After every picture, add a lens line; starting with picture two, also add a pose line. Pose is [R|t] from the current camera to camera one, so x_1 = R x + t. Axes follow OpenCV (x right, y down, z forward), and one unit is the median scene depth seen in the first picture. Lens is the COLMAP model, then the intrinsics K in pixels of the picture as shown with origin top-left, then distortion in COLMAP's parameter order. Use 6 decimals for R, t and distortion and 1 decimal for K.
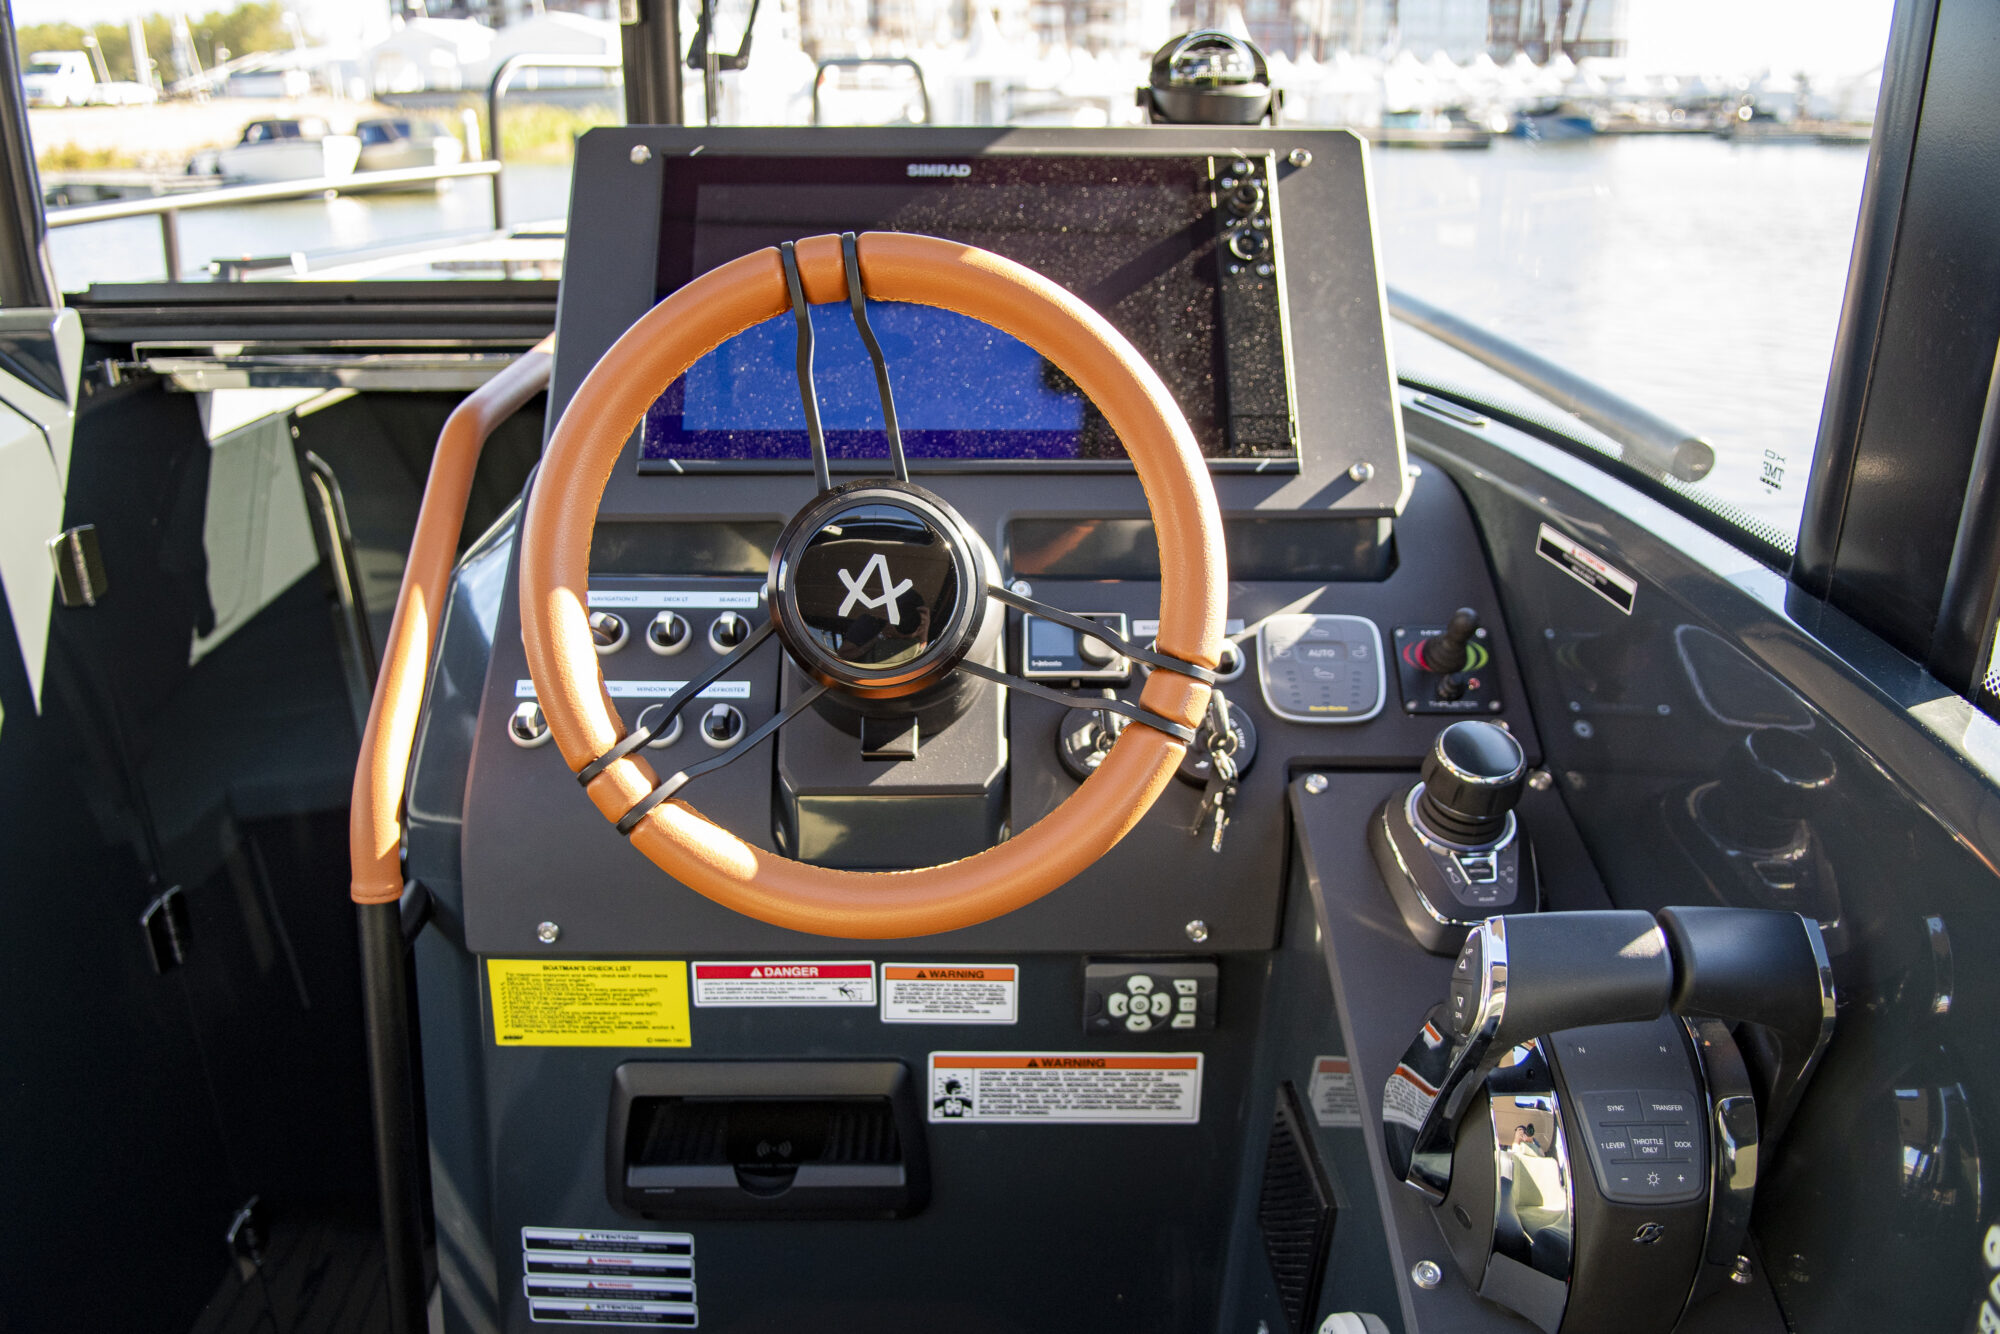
lens RADIAL K [[1577.5, 0, 1000.0], [0, 1577.5, 667.0], [0, 0, 1]] dist [-0.004468, -0.001871]
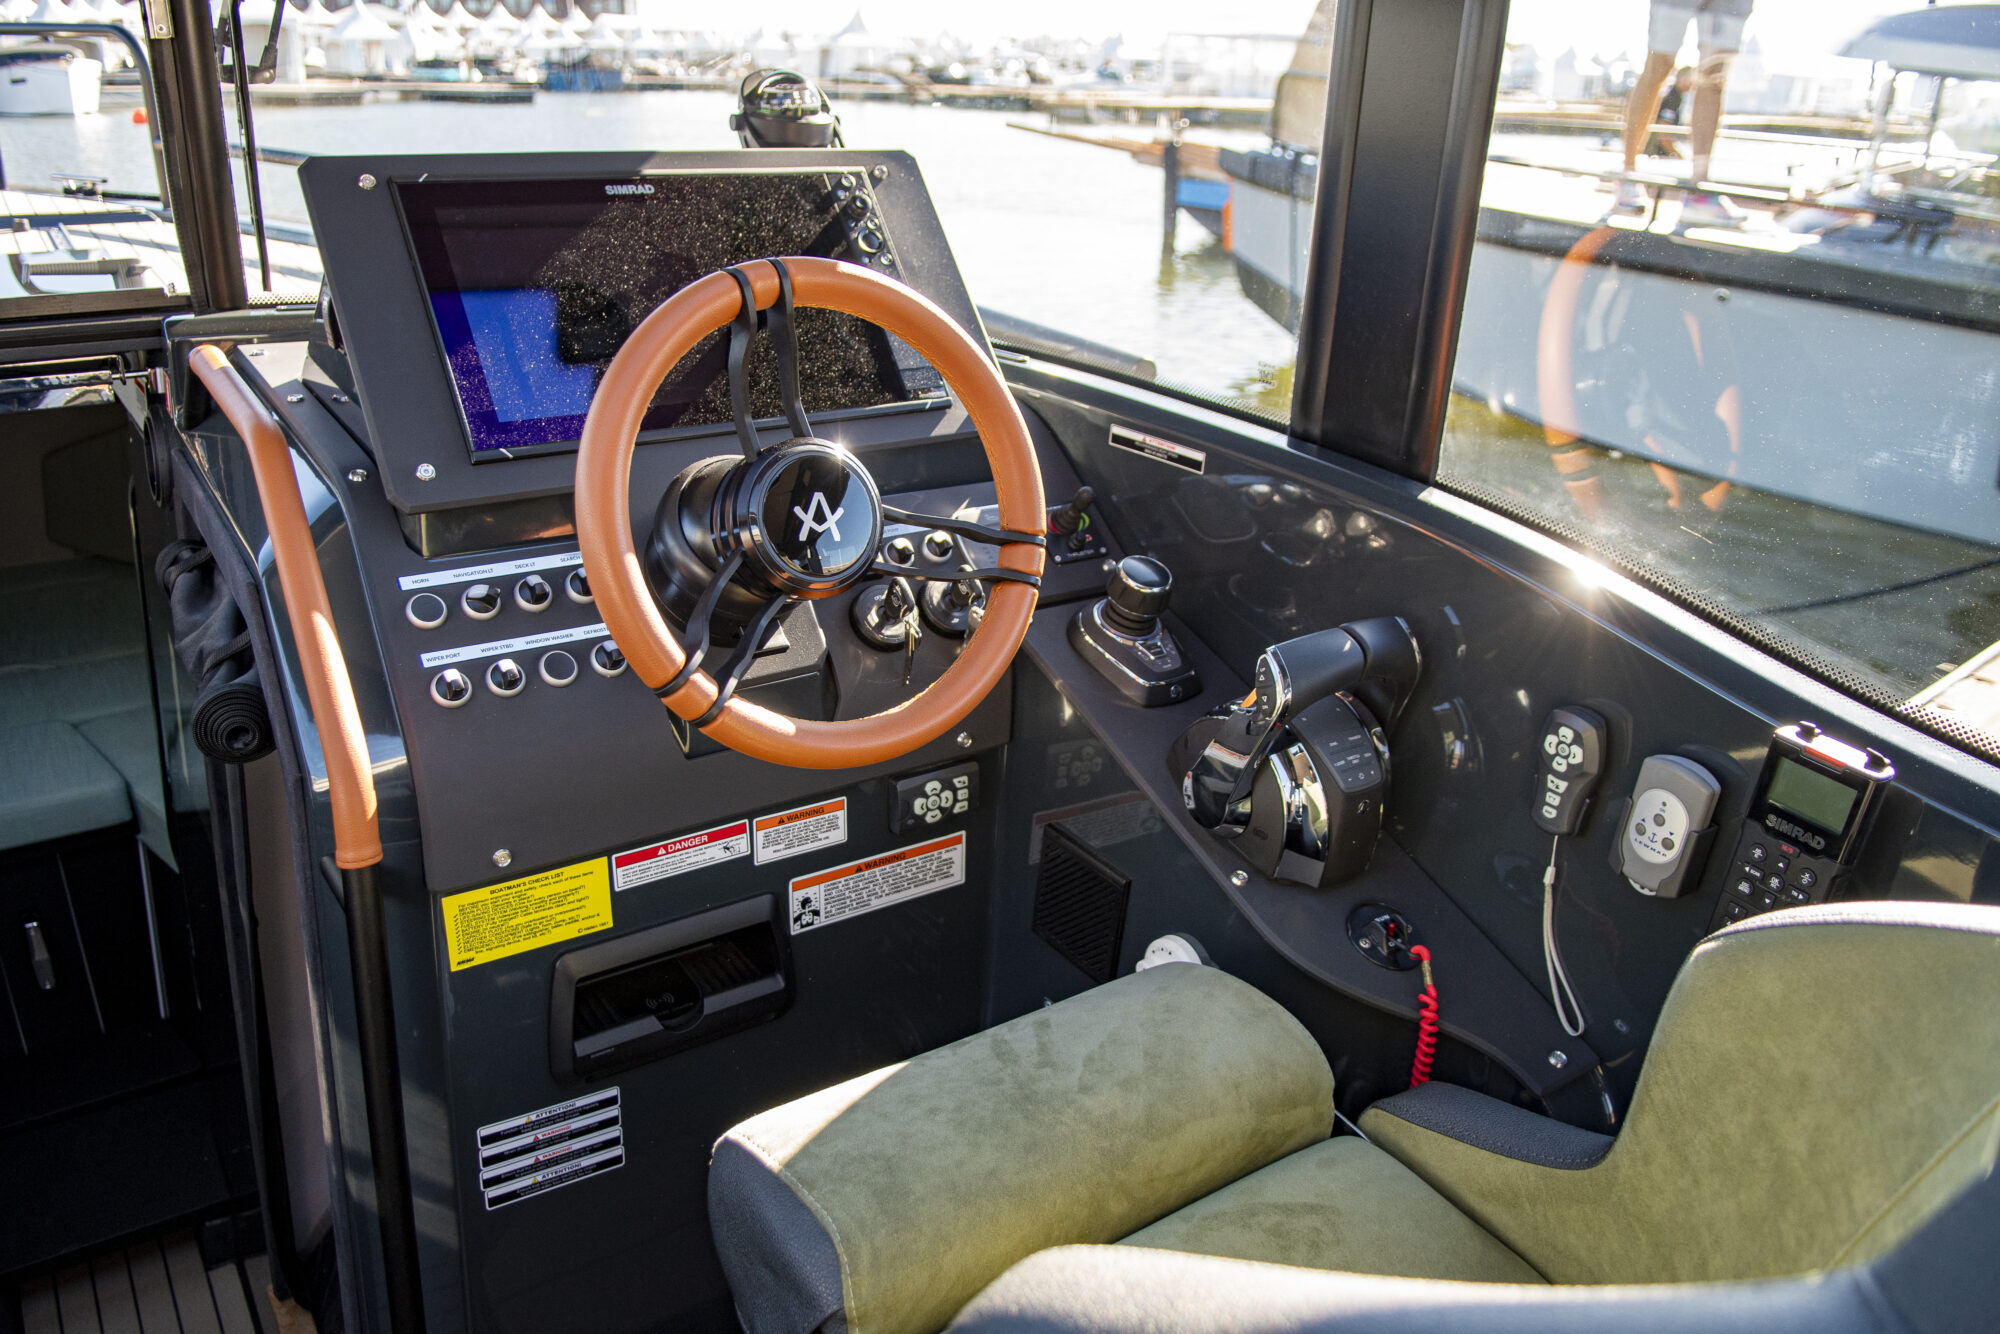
lens RADIAL K [[1508.3, 0, 1000.0], [0, 1508.3, 667.0], [0, 0, 1]] dist [0.090410, -0.148688]
pose [[0.835330, -0.188588, 0.516390, -0.515004], [0.168307, 0.981945, 0.086352, -0.006946], [-0.523352, 0.014780, 0.851988, -0.157762]]
